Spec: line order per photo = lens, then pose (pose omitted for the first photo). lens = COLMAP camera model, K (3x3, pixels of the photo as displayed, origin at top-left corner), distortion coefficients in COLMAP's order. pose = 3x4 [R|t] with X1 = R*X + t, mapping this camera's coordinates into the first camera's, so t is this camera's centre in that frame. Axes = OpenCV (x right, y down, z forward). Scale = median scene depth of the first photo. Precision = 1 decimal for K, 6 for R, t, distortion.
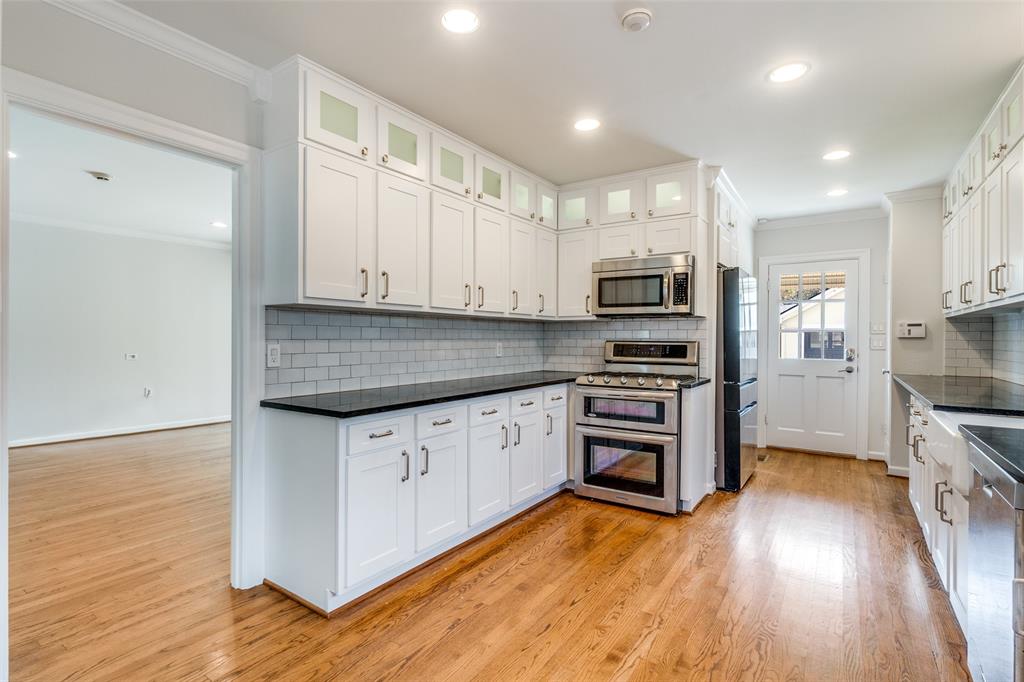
lens RADIAL K [[502.6, 0, 496.8], [0, 502.6, 342.4], [0, 0, 1]] dist [0.002218, 0.000547]
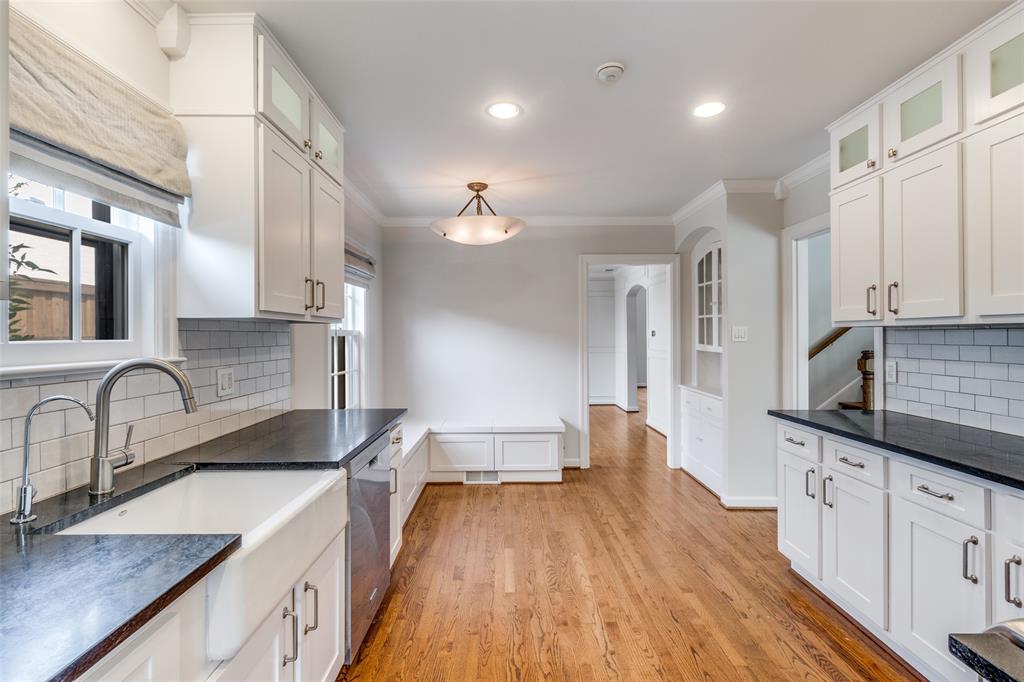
lens RADIAL K [[503.7, 0, 512.0], [0, 503.7, 341.0], [0, 0, 1]] dist [0.028421, -0.000097]
pose [[-0.810813, 0.005268, -0.585282, 0.601393], [-0.006581, 0.999814, 0.018117, -0.037766], [0.585269, 0.018542, -0.810627, 0.969193]]
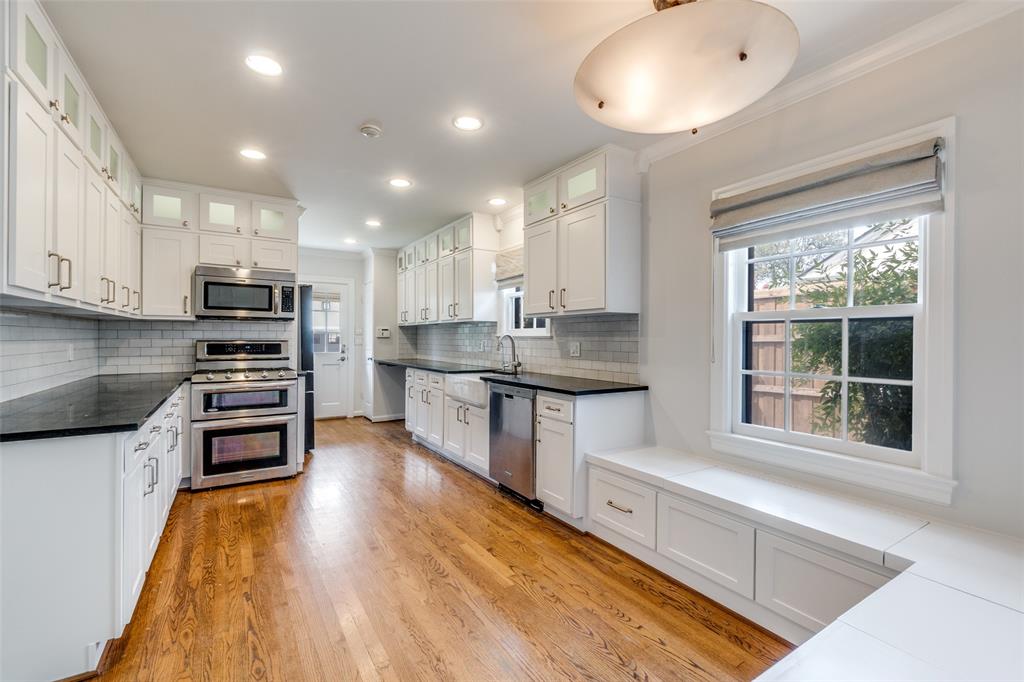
lens RADIAL K [[447.8, 0, 512.0], [0, 447.8, 341.0], [0, 0, 1]] dist [-0.000124, 0.000146]
pose [[0.384773, -0.007486, 0.922981, -0.445980], [0.004856, 0.999970, 0.006086, -0.005273], [-0.922998, 0.002141, 0.384798, 0.043831]]
